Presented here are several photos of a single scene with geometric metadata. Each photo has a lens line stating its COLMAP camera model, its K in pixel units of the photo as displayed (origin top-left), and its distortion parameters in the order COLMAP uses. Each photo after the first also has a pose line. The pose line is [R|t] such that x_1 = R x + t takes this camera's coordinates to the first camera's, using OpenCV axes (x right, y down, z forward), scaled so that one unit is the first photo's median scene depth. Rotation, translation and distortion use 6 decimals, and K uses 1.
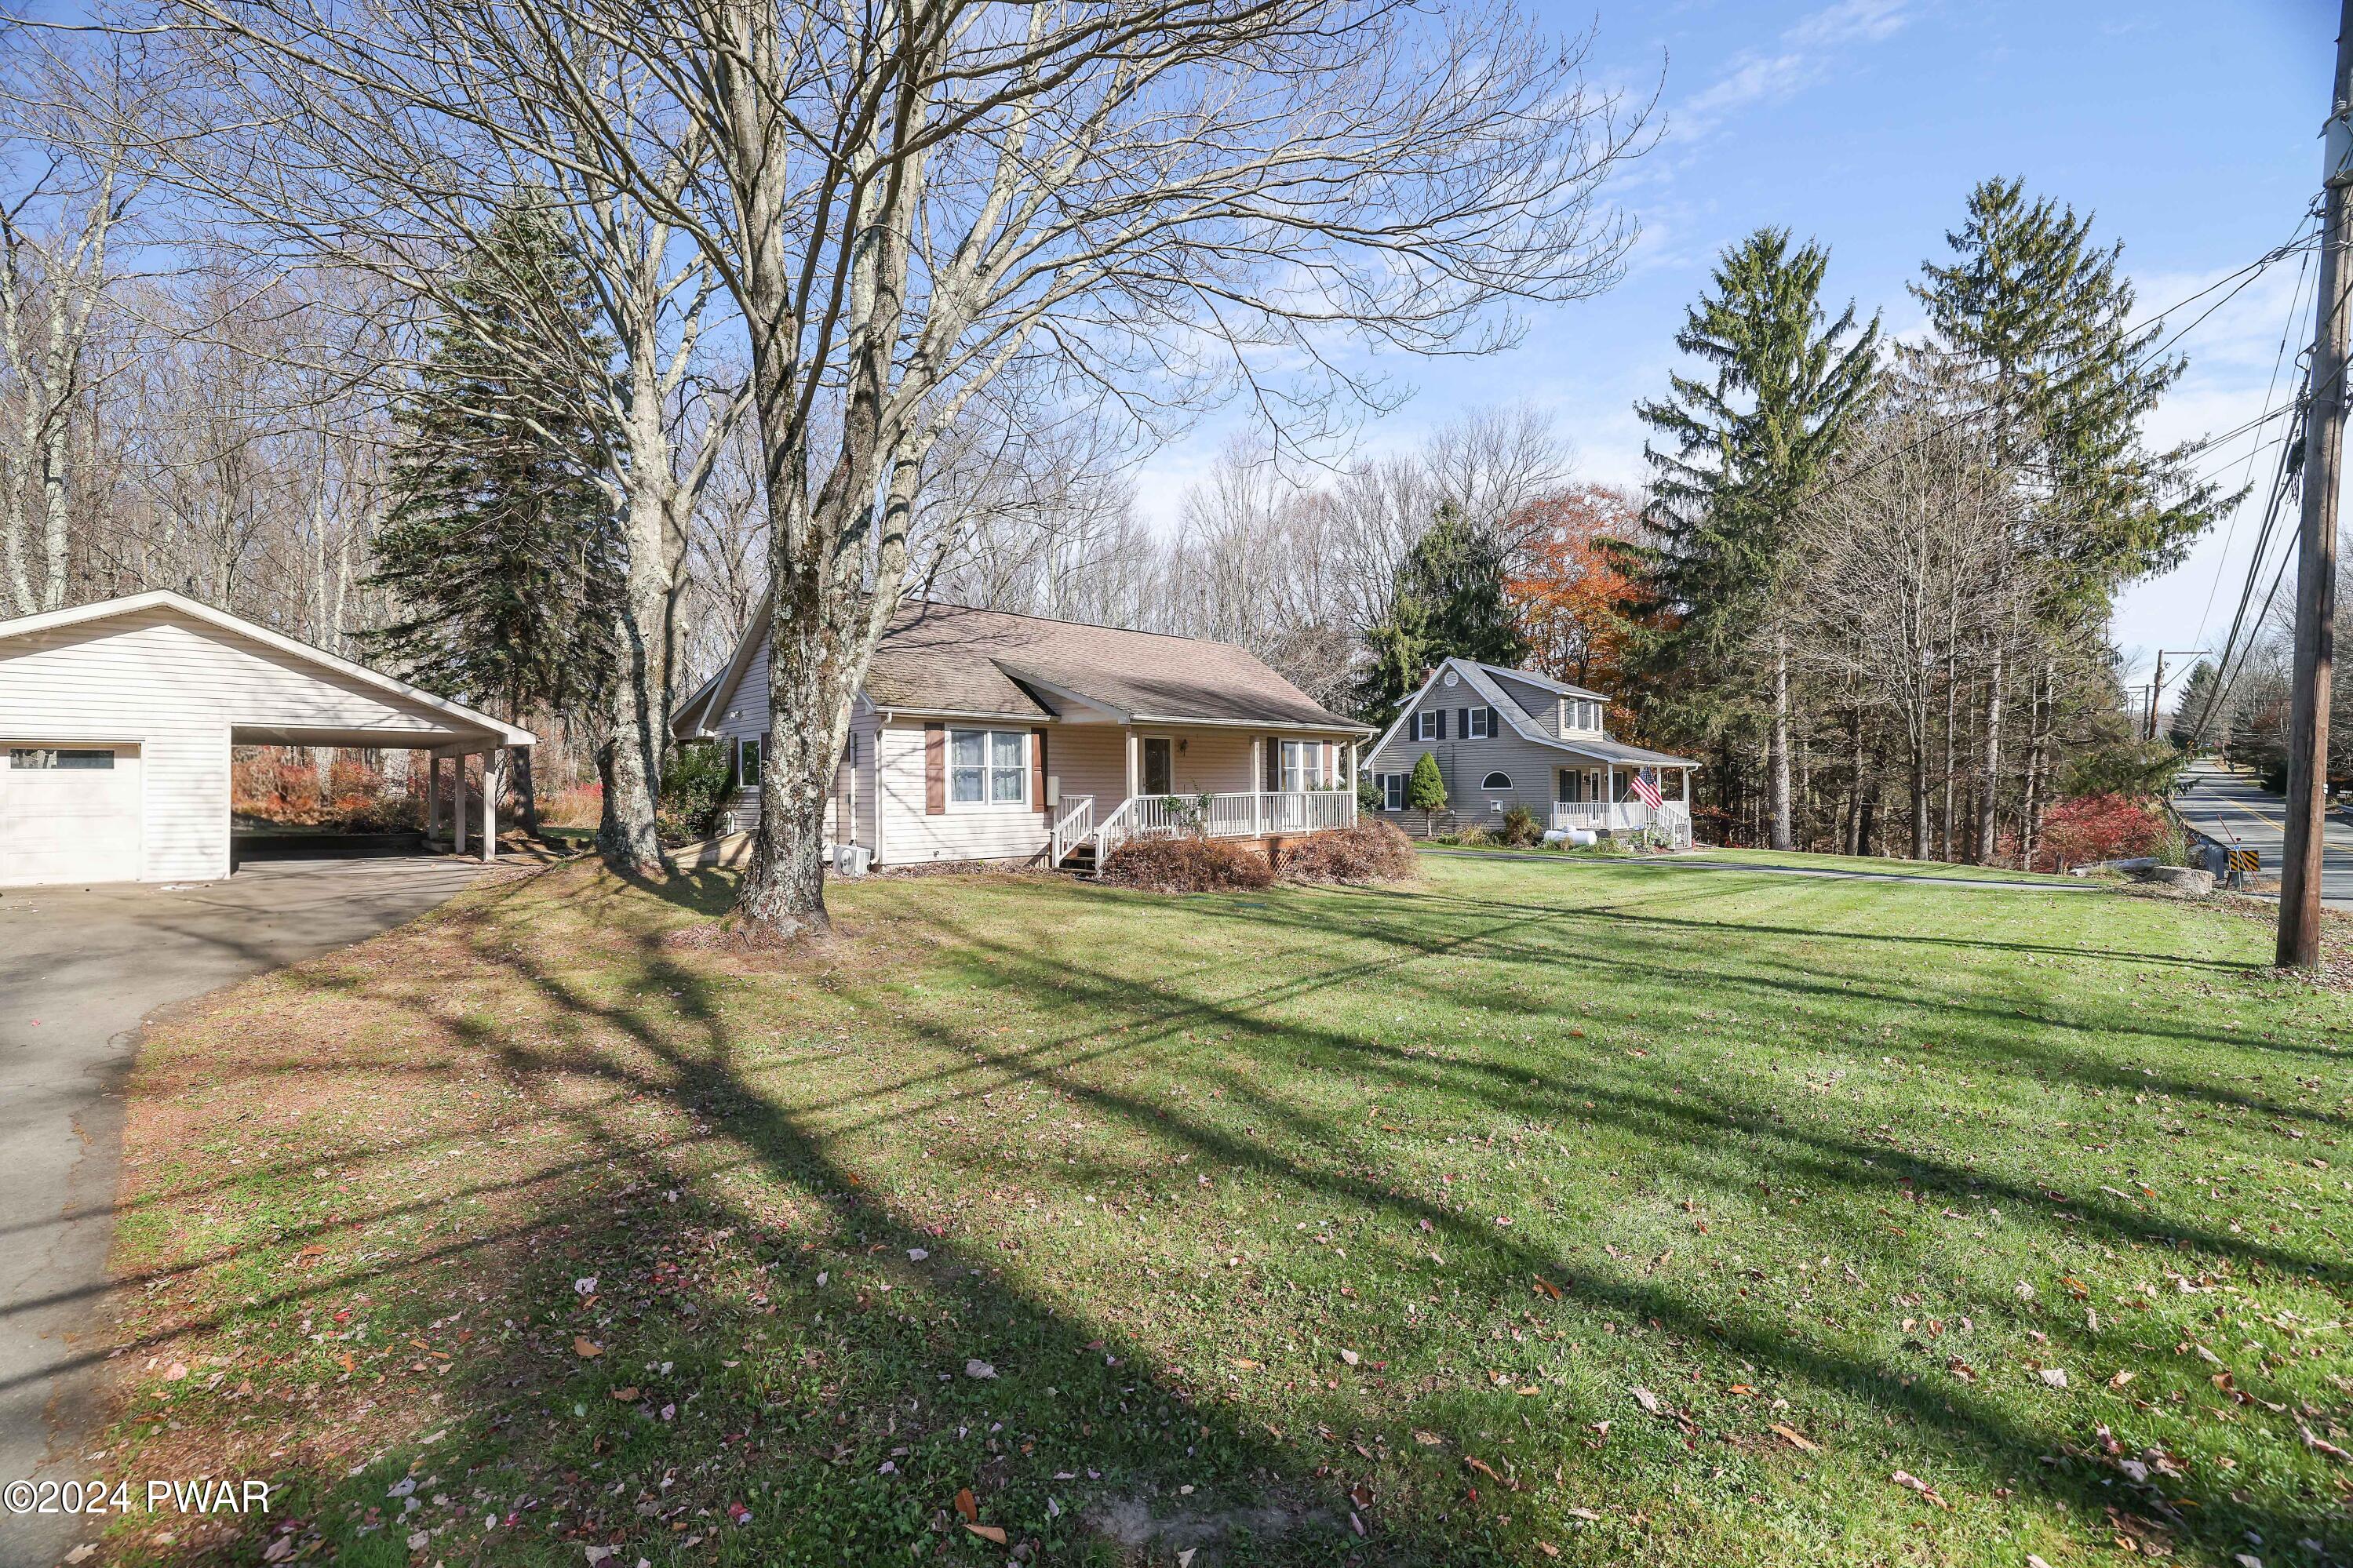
lens RADIAL K [[1013.9, 0, 1176.5], [0, 1013.9, 784.0], [0, 0, 1]] dist [-0.000416, -0.000022]
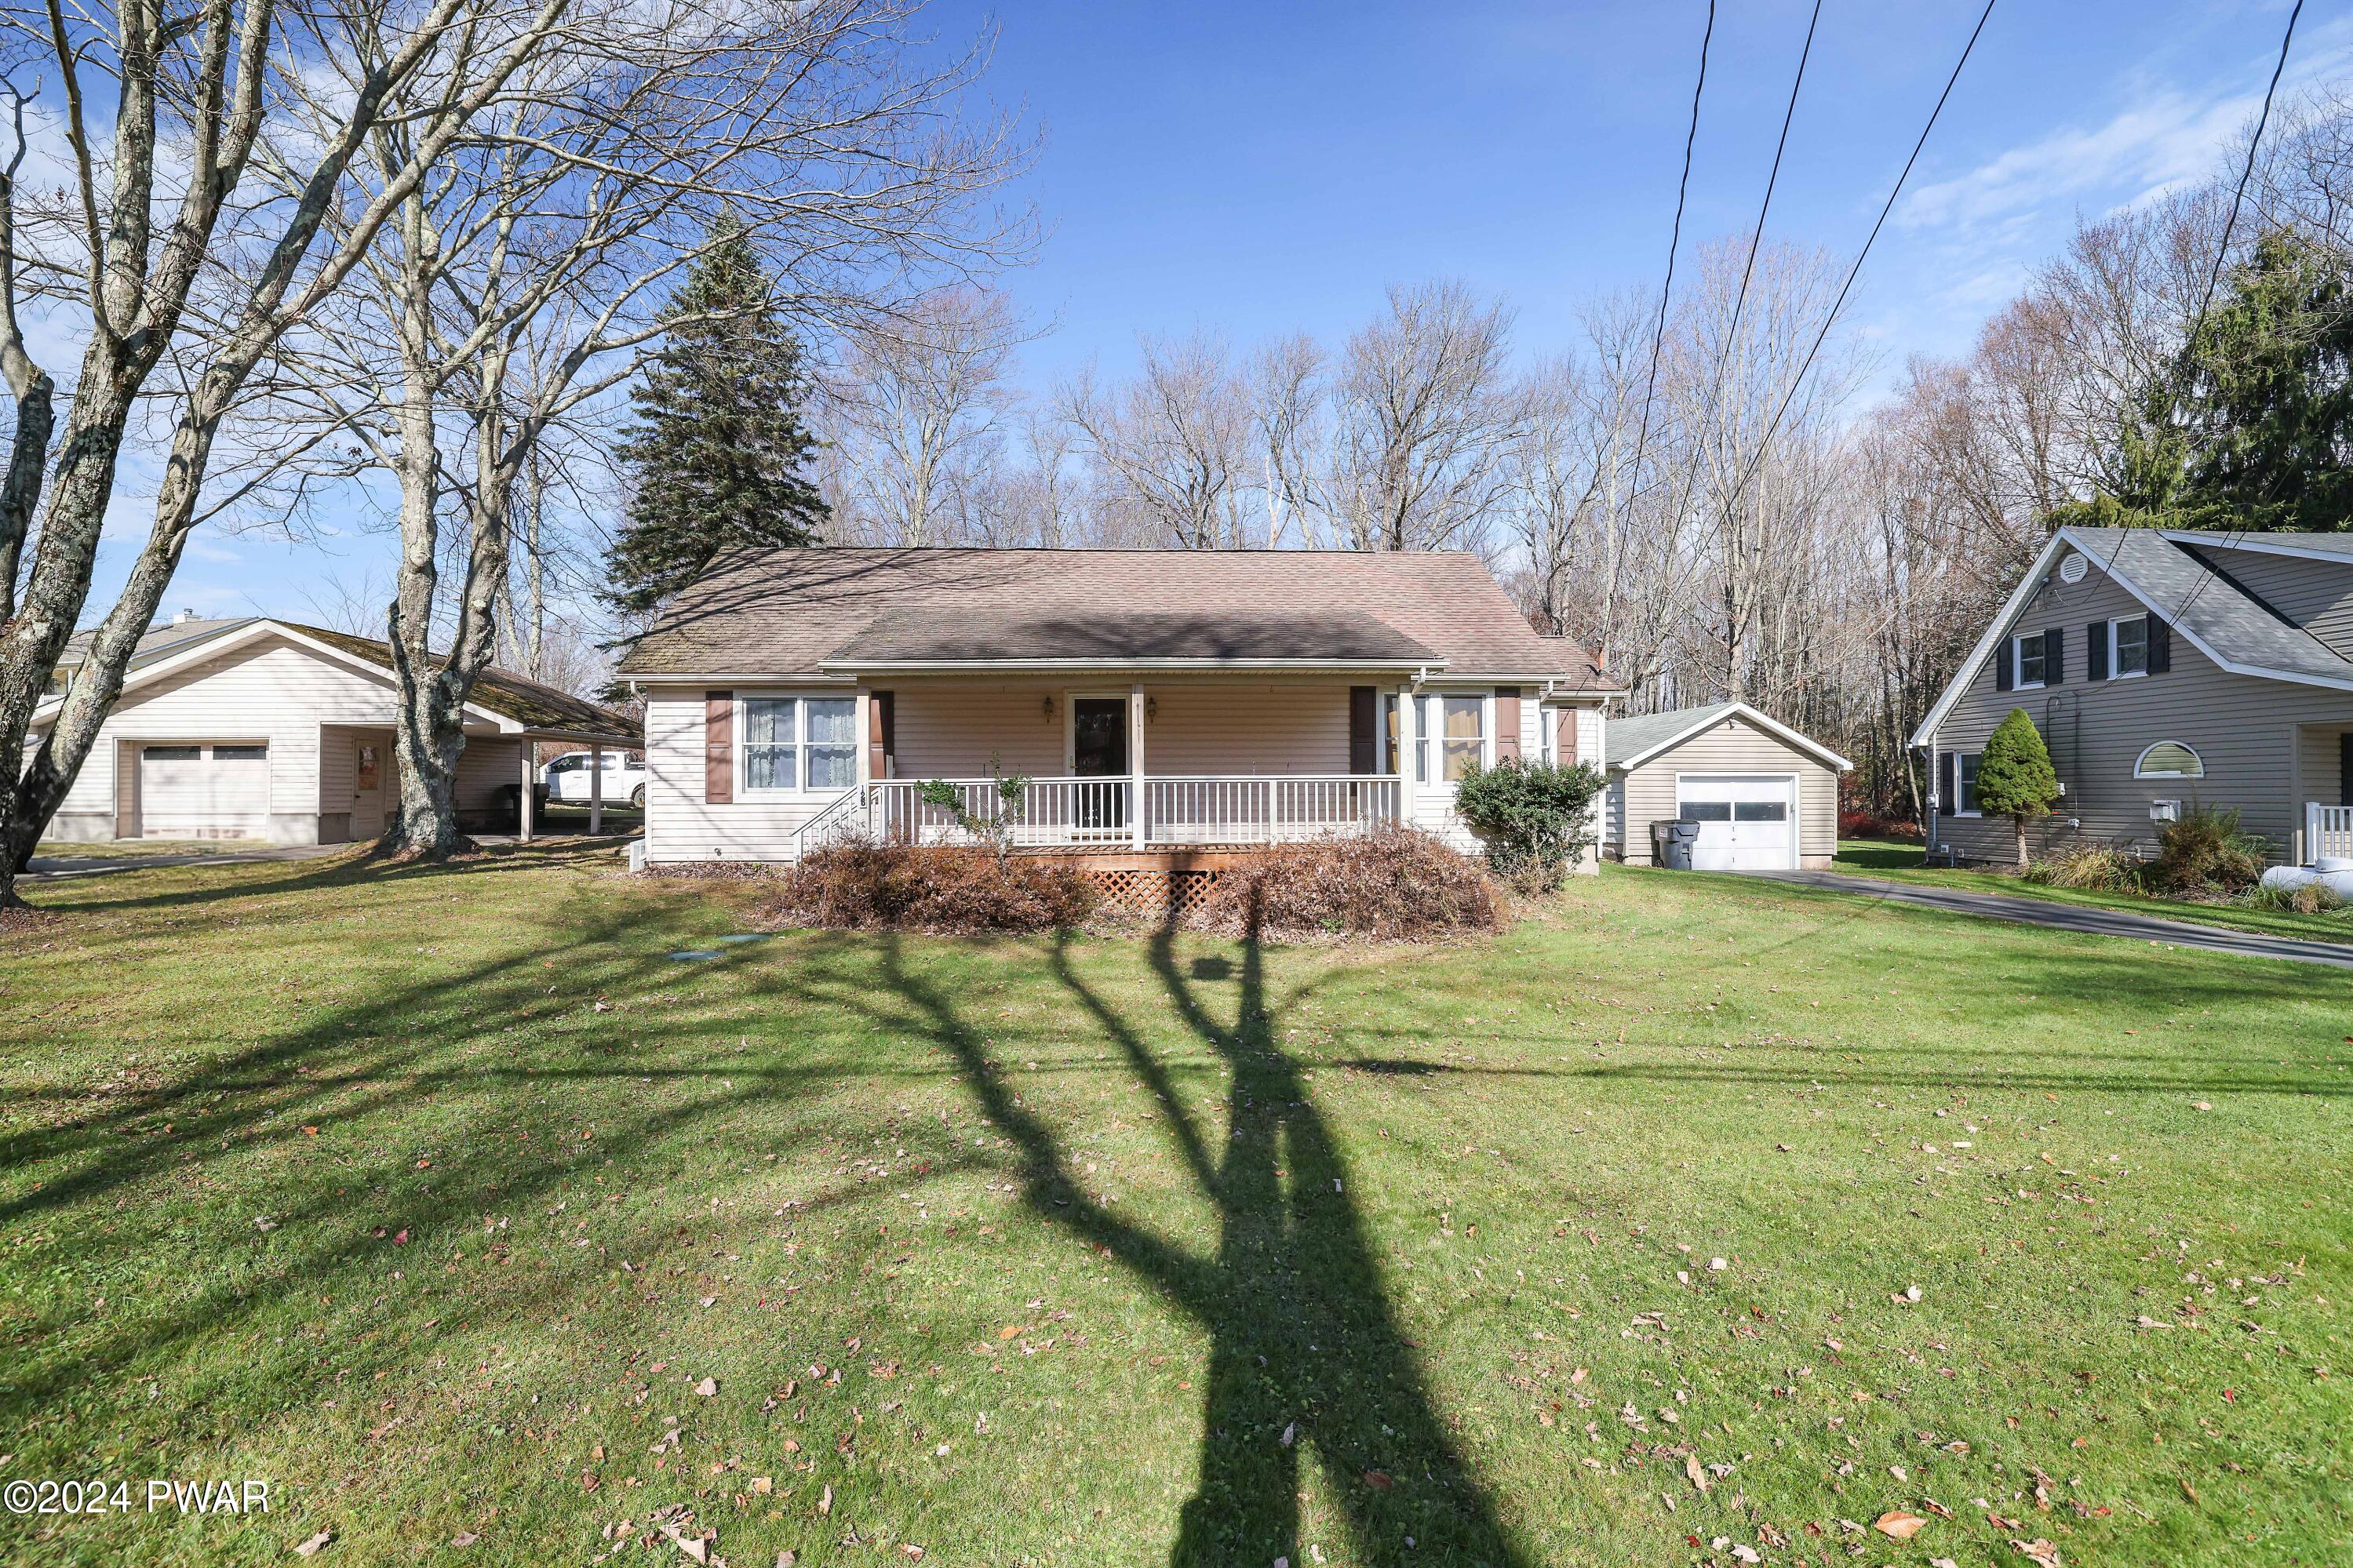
lens RADIAL K [[1090.8, 0, 1176.5], [0, 1090.8, 784.0], [0, 0, 1]] dist [-0.046109, 0.018523]
pose [[0.746835, -0.001702, -0.665008, 0.587086], [0.001825, 0.999998, -0.000510, 0.014888], [0.665007, -0.000833, 0.746836, 0.569356]]
